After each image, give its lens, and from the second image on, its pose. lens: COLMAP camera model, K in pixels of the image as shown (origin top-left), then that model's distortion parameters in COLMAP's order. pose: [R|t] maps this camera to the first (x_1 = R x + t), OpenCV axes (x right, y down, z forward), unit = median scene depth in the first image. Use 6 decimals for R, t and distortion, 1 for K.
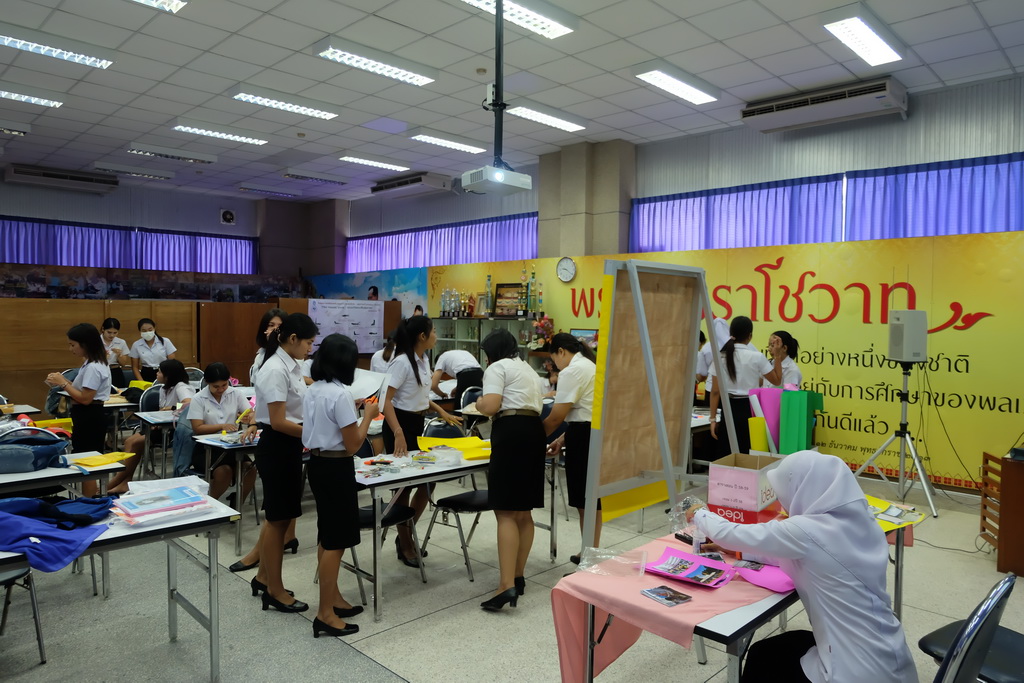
lens RADIAL K [[691.7, 0, 511.8], [0, 691.7, 340.0], [0, 0, 1]] dist [0.000969, 0.000492]
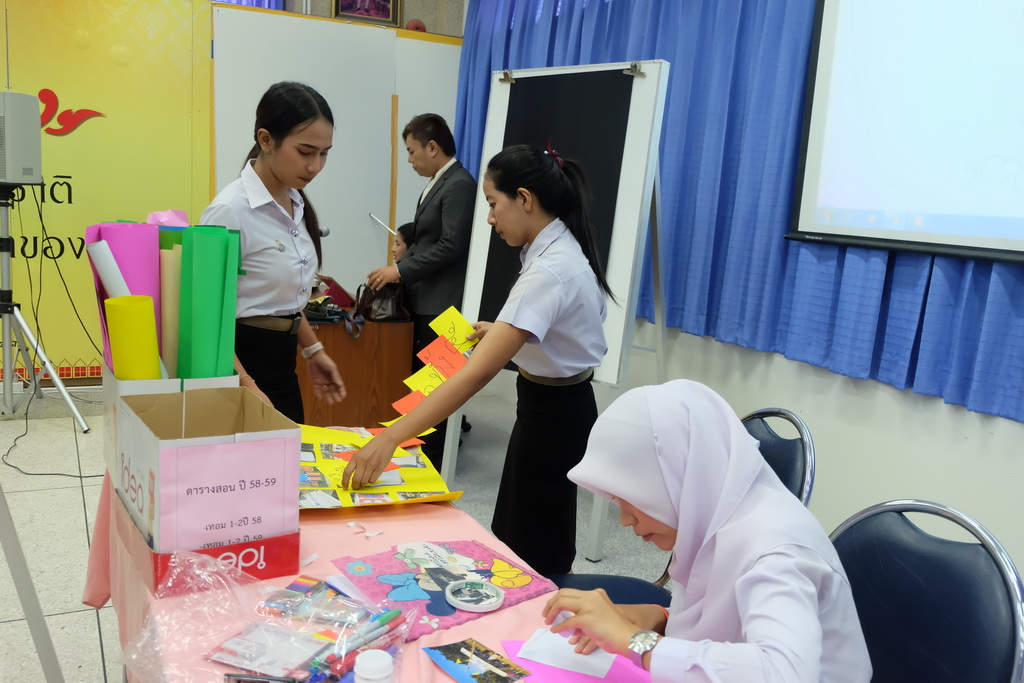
lens RADIAL K [[903.6, 0, 512.6], [0, 903.6, 341.1], [0, 0, 1]] dist [0.007998, 0.004515]
pose [[0.300394, -0.145789, 0.942608, -0.036395], [-0.027851, 0.986488, 0.161451, 0.026198], [-0.953409, -0.074752, 0.292274, 0.350598]]
